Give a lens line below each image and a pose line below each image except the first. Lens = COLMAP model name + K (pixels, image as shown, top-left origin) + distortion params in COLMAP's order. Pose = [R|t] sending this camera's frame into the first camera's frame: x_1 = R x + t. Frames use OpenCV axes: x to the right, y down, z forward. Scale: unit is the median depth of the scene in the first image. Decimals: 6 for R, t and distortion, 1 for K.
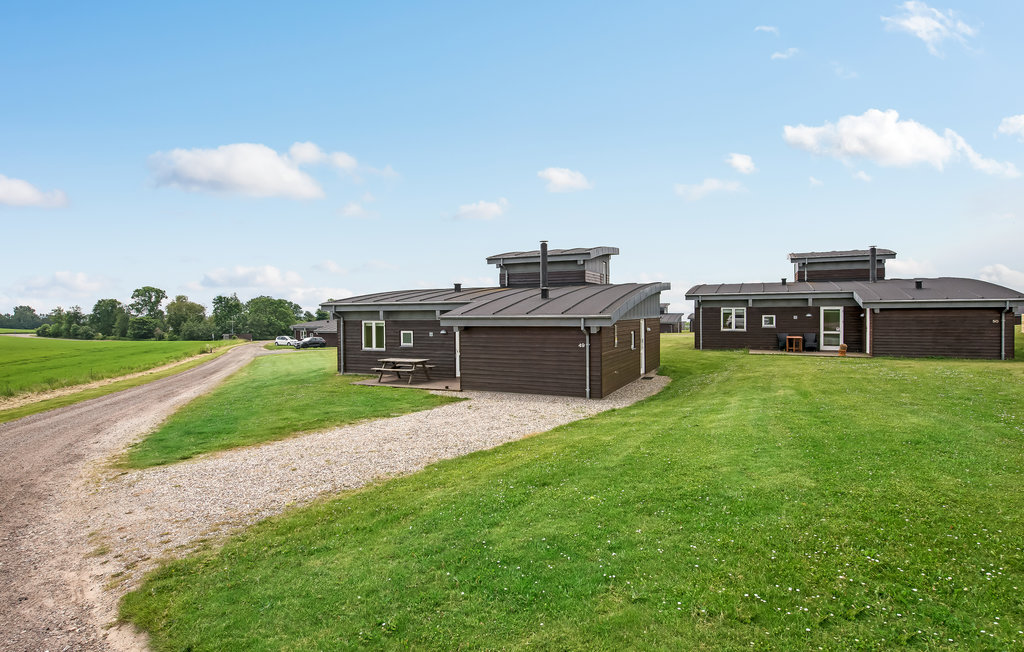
lens RADIAL K [[525.2, 0, 505.2], [0, 525.2, 322.4], [0, 0, 1]] dist [0.005325, -0.000742]
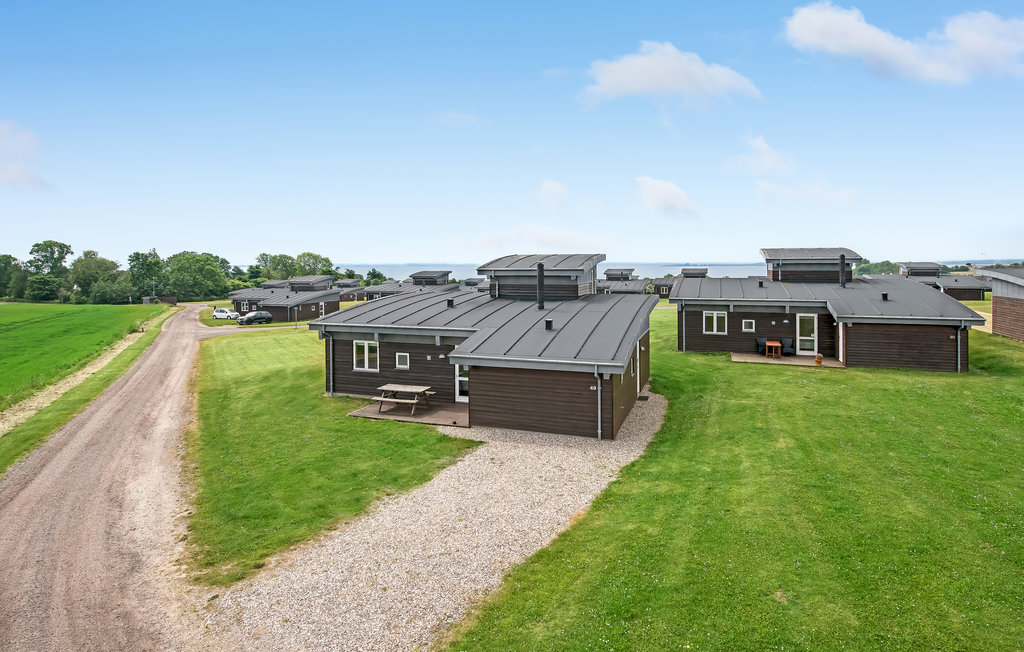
lens RADIAL K [[564.2, 0, 504.1], [0, 564.2, 263.3], [0, 0, 1]] dist [-0.002145, -0.001794]
pose [[0.995469, -0.003413, 0.095028, -0.087429], [0.004388, 0.999940, -0.010054, -0.125075], [-0.094988, 0.010425, 0.995424, -0.061478]]
